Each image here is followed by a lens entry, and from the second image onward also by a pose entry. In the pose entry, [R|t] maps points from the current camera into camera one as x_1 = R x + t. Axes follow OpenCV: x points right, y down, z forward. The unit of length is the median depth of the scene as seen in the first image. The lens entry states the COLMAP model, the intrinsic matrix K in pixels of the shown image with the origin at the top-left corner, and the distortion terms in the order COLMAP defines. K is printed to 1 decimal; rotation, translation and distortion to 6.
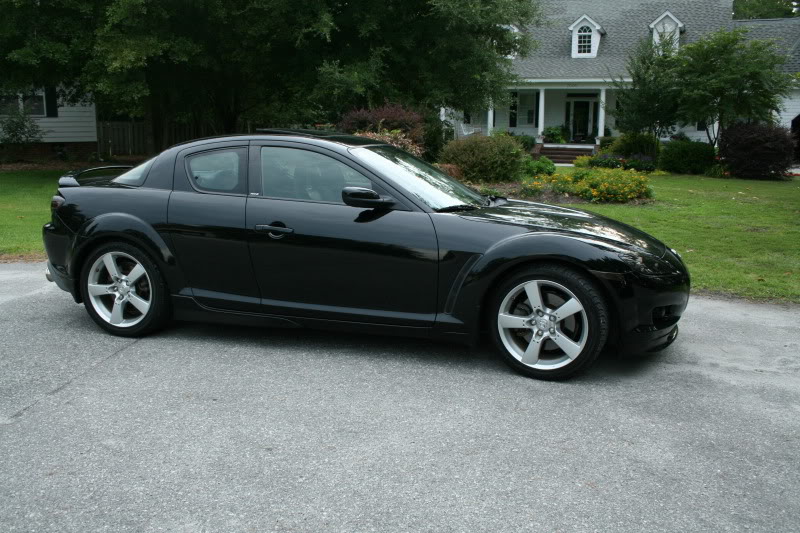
lens RADIAL K [[747.1, 0, 394.2], [0, 747.1, 284.5], [0, 0, 1]] dist [-0.062717, 0.000000]
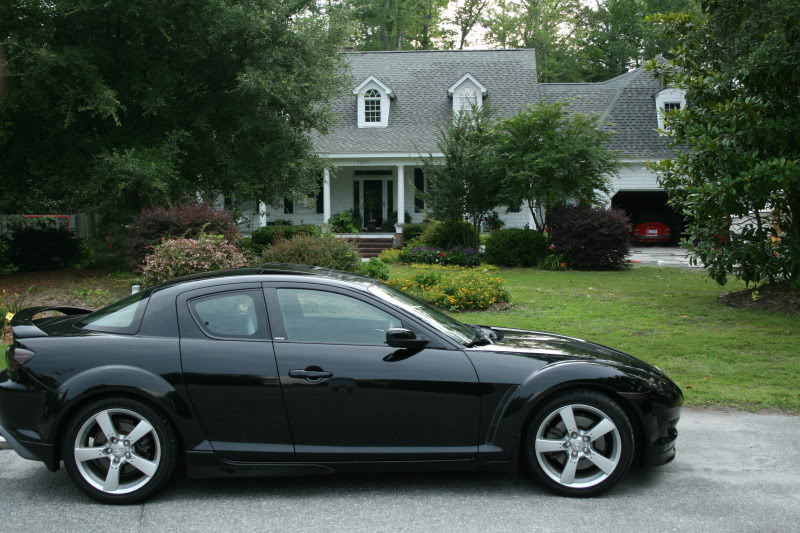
lens RADIAL K [[1044.8, 0, 401.7], [0, 1044.8, 269.5], [0, 0, 1]] dist [-0.041819, 0.000000]
pose [[0.946112, -0.035184, 0.321922, -0.175120], [0.079716, 0.988795, -0.126211, -0.009595], [-0.313874, 0.145072, 0.938316, -0.127137]]
